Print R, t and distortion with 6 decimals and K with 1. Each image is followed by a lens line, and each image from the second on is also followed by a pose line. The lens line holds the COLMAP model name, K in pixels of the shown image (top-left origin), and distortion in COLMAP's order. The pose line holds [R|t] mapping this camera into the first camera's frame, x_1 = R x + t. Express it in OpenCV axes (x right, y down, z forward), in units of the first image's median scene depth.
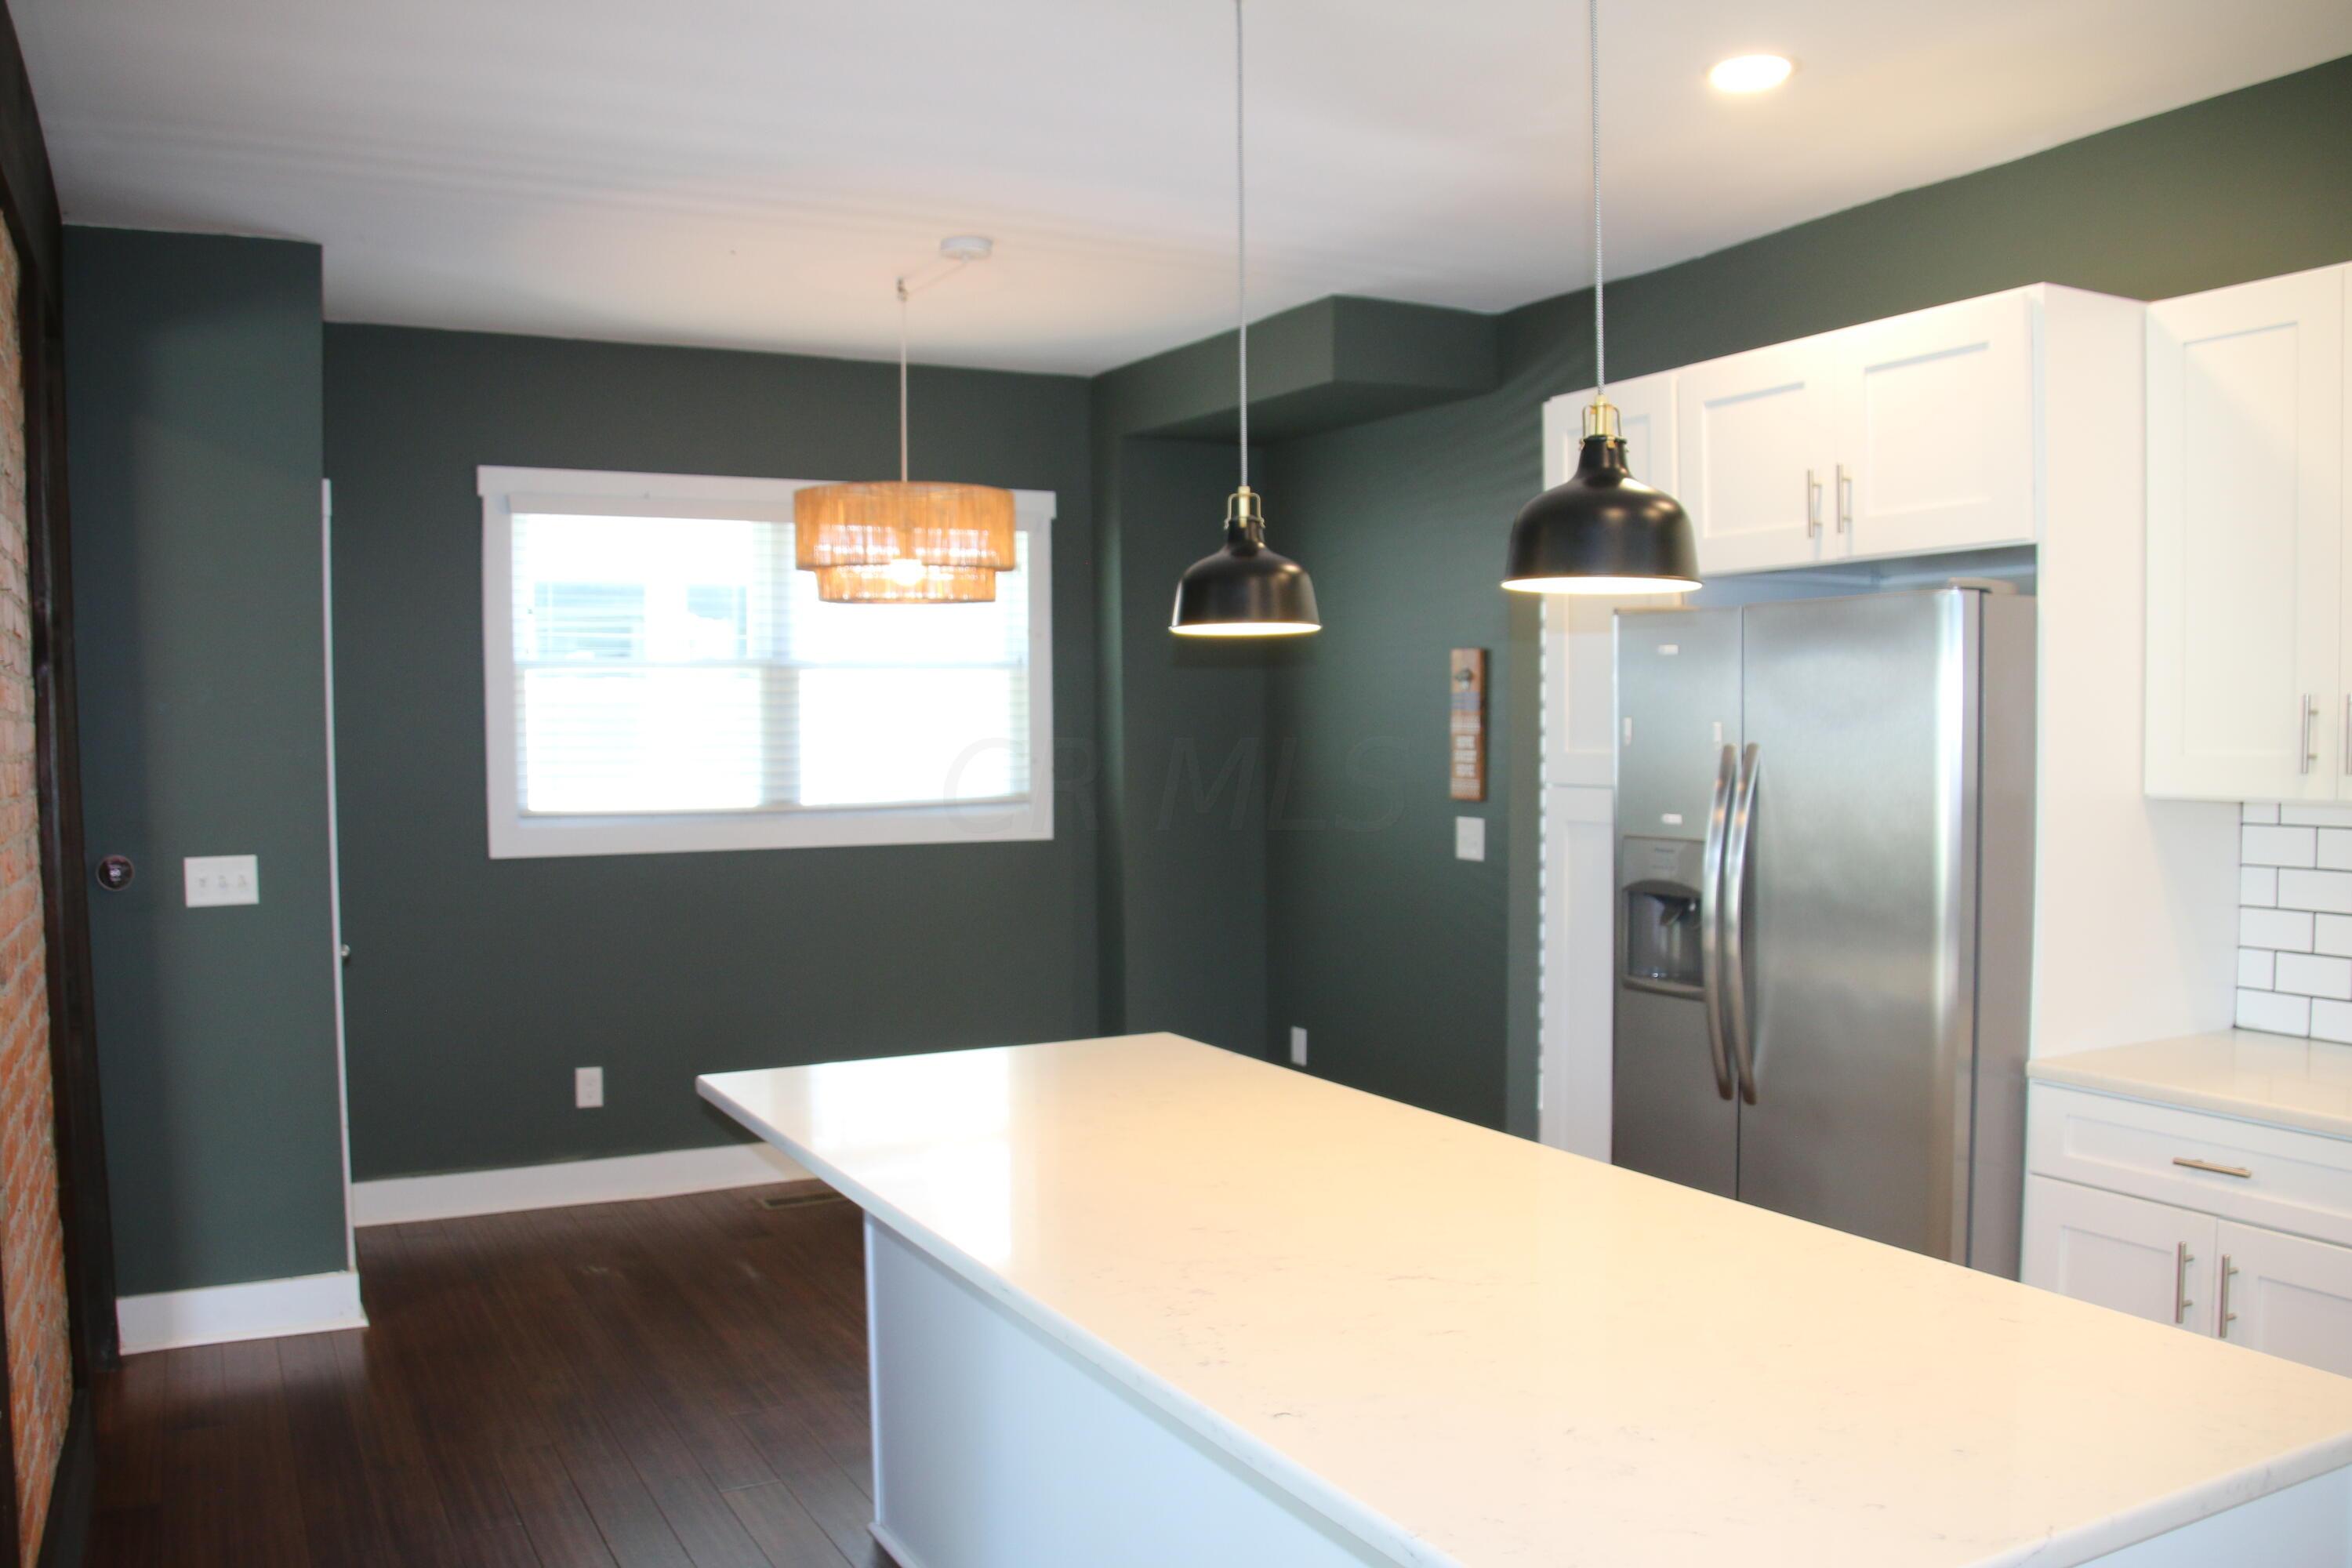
lens RADIAL K [[1938.2, 0, 1171.5], [0, 1938.2, 842.7], [0, 0, 1]] dist [-0.177692, 0.119703]
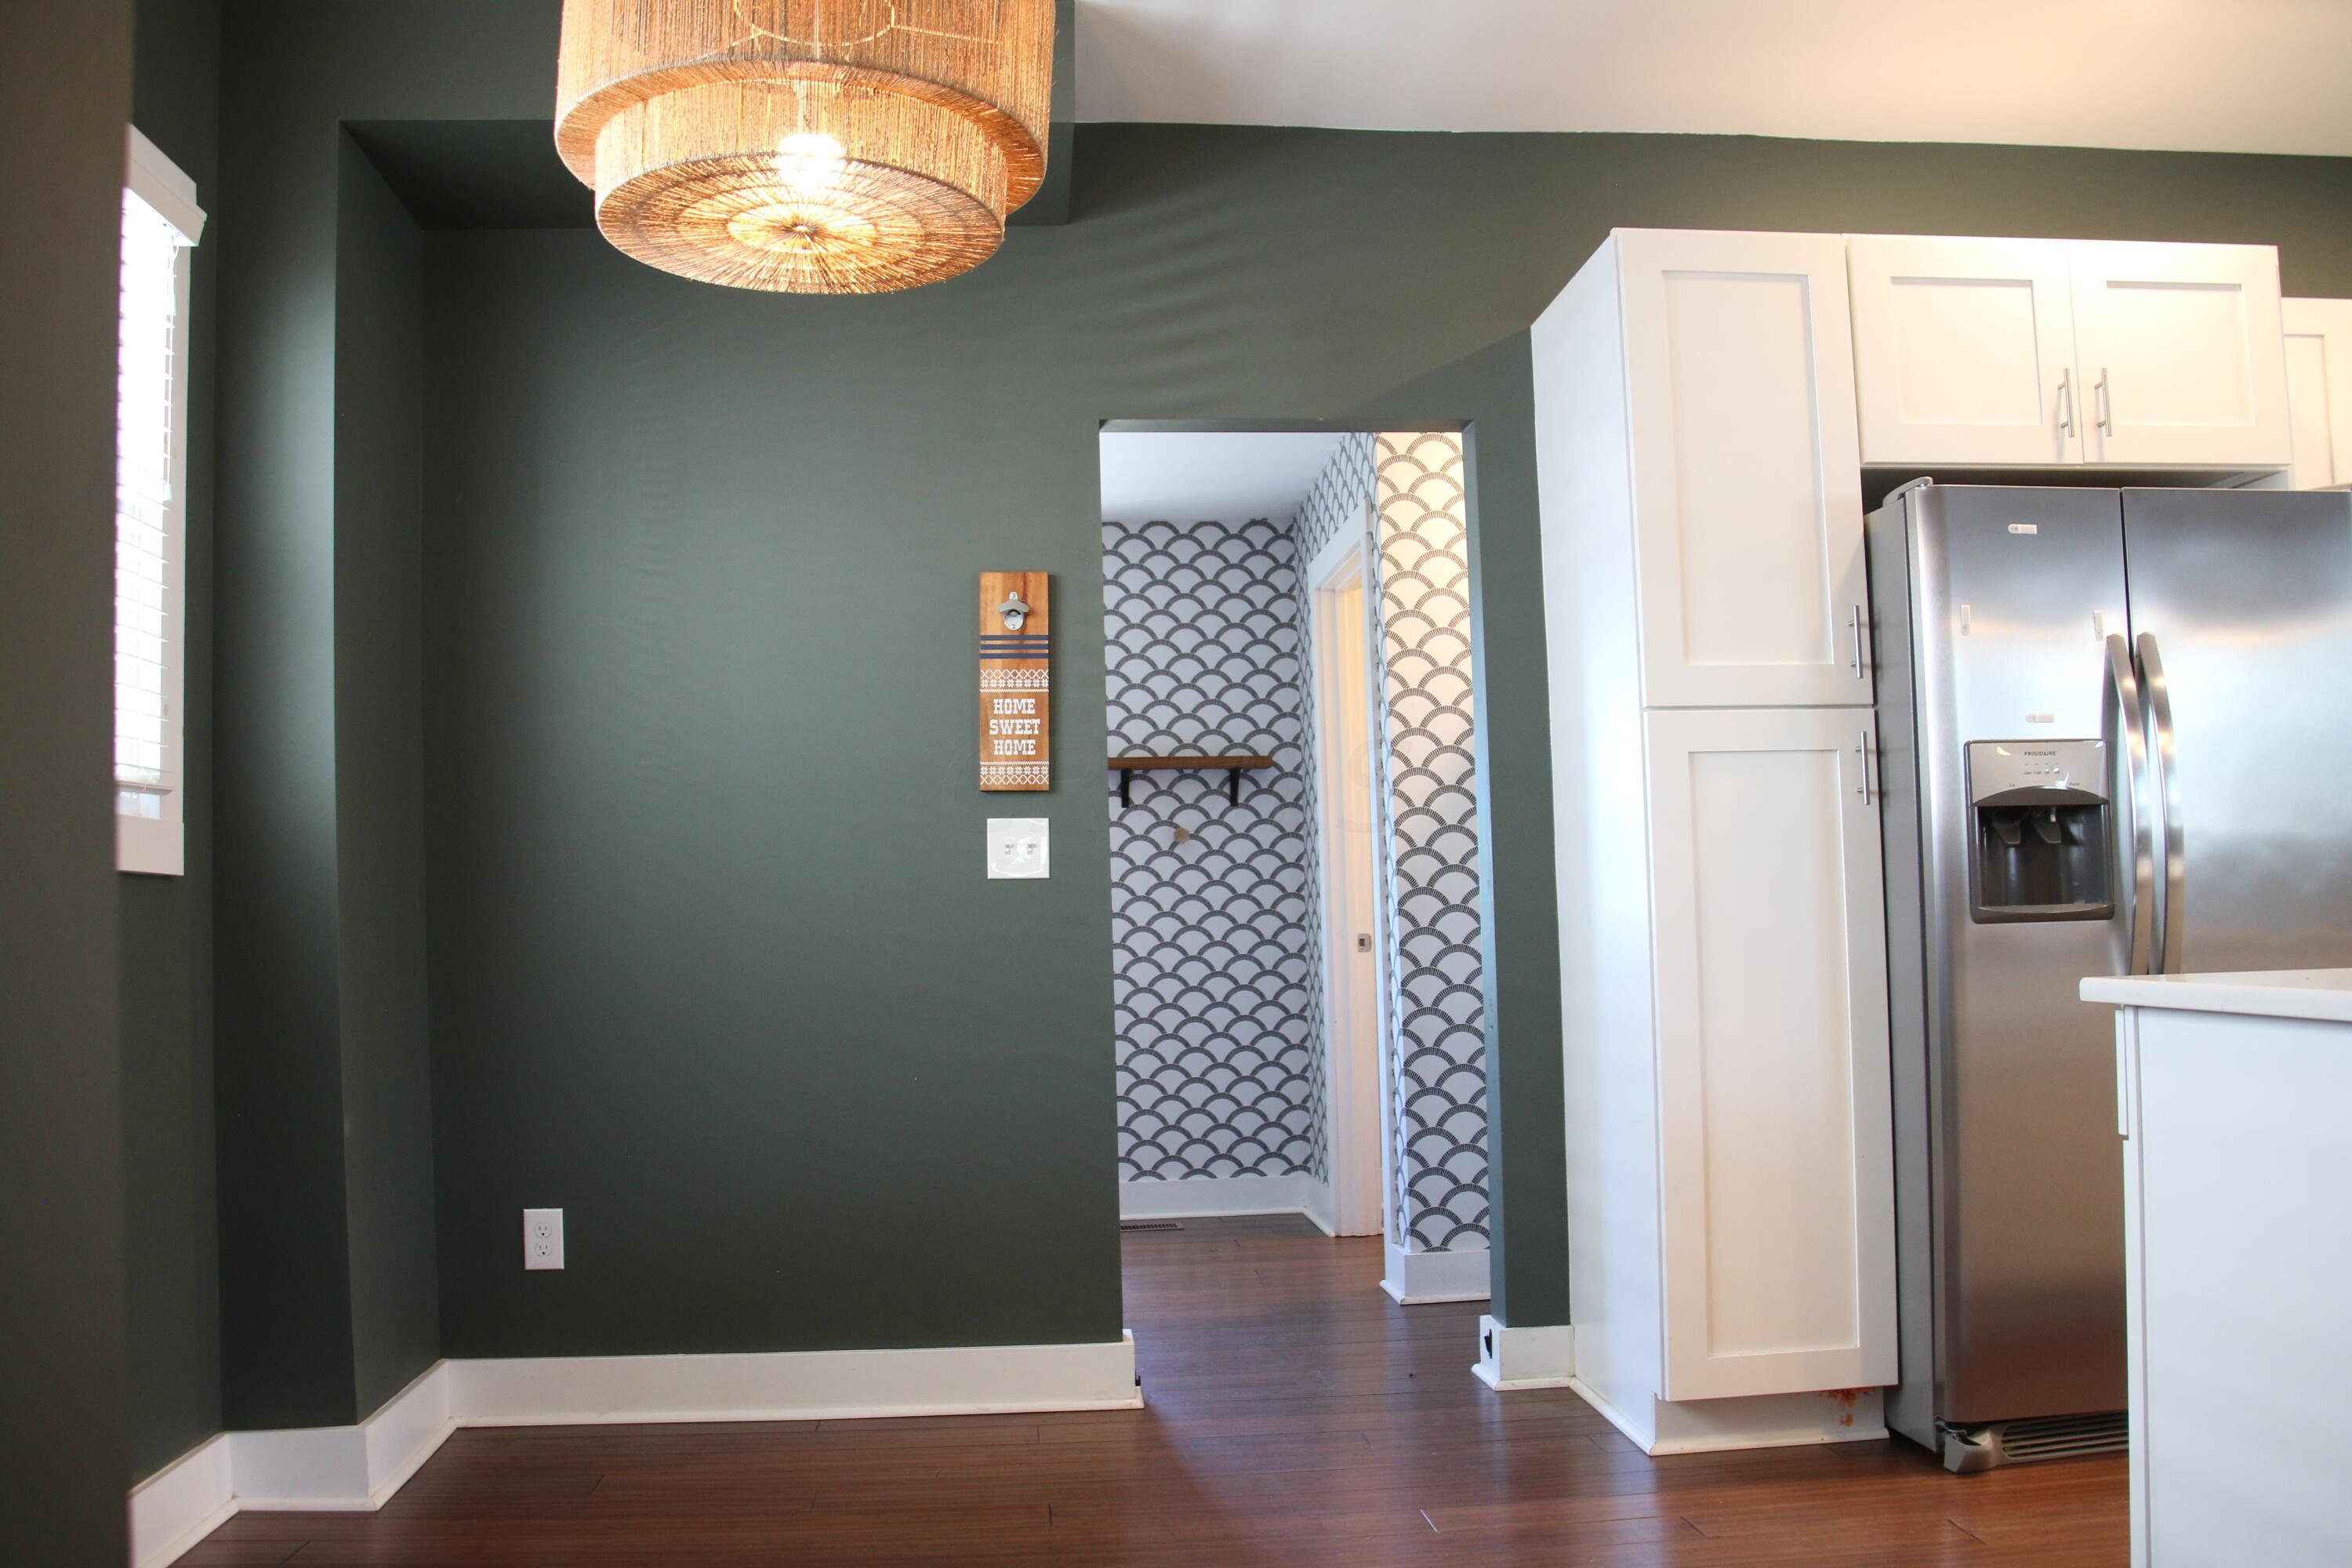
lens RADIAL K [[1938.2, 0, 1171.5], [0, 1938.2, 842.7], [0, 0, 1]] dist [-0.177692, 0.119703]
pose [[0.368552, 0.009173, 0.929562, -0.477076], [0.093712, 0.994491, -0.046969, 0.034820], [-0.924872, 0.104421, 0.365662, 0.700452]]
